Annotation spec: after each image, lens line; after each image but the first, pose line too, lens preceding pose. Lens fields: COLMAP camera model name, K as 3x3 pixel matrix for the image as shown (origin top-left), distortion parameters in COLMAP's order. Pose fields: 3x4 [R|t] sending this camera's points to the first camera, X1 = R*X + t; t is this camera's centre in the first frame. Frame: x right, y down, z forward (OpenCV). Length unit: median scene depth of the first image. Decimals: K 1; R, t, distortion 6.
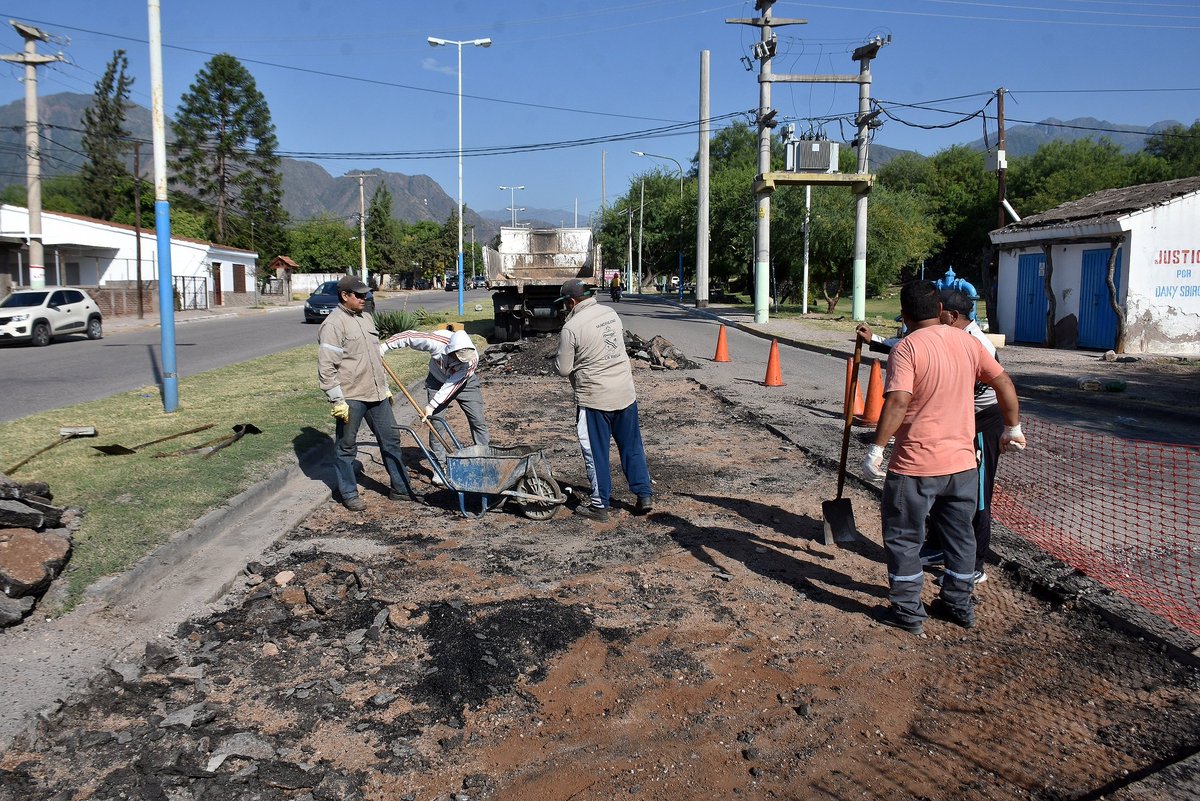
lens RADIAL K [[915.2, 0, 600.1], [0, 915.2, 401.0], [0, 0, 1]] dist [-0.037843, -0.003801]
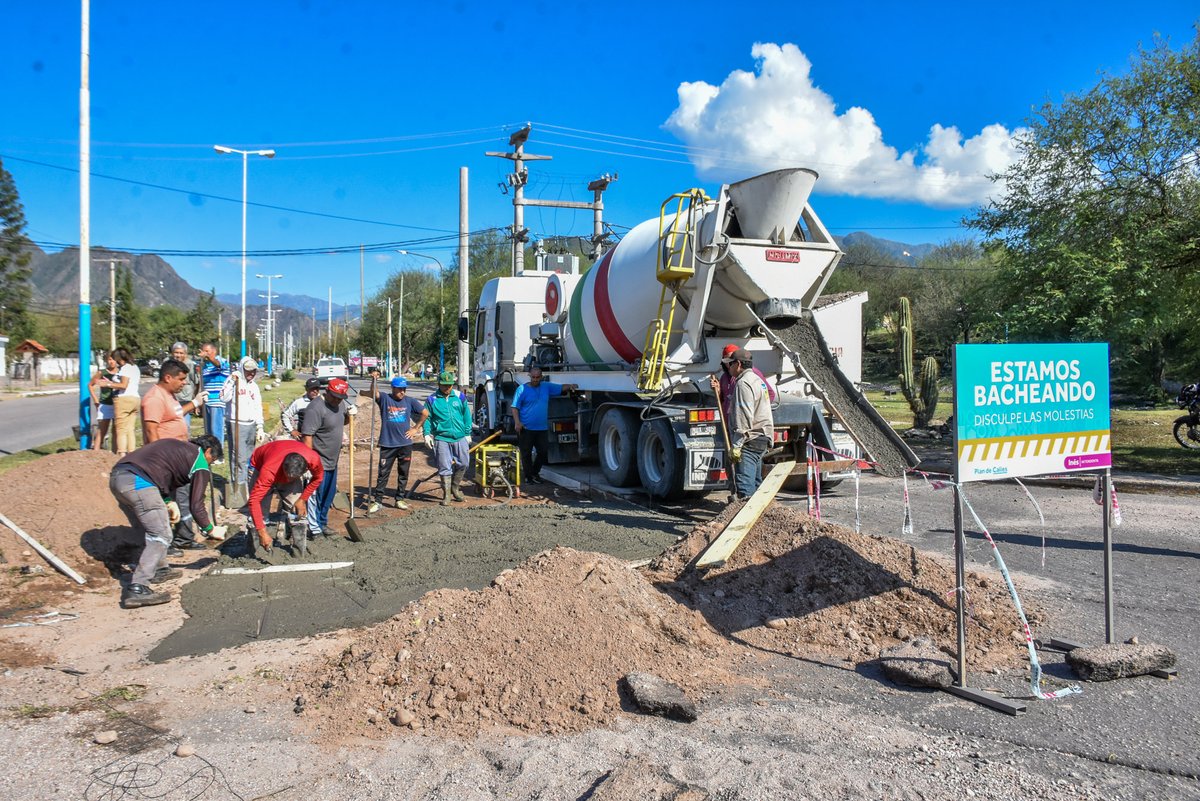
lens RADIAL K [[915.2, 0, 600.7], [0, 915.2, 401.0], [0, 0, 1]] dist [-0.037843, -0.003801]
pose [[0.963122, -0.003314, 0.269046, -0.041383], [0.028888, 0.995418, -0.091153, 0.024065], [-0.267511, 0.095564, 0.958804, -0.172114]]
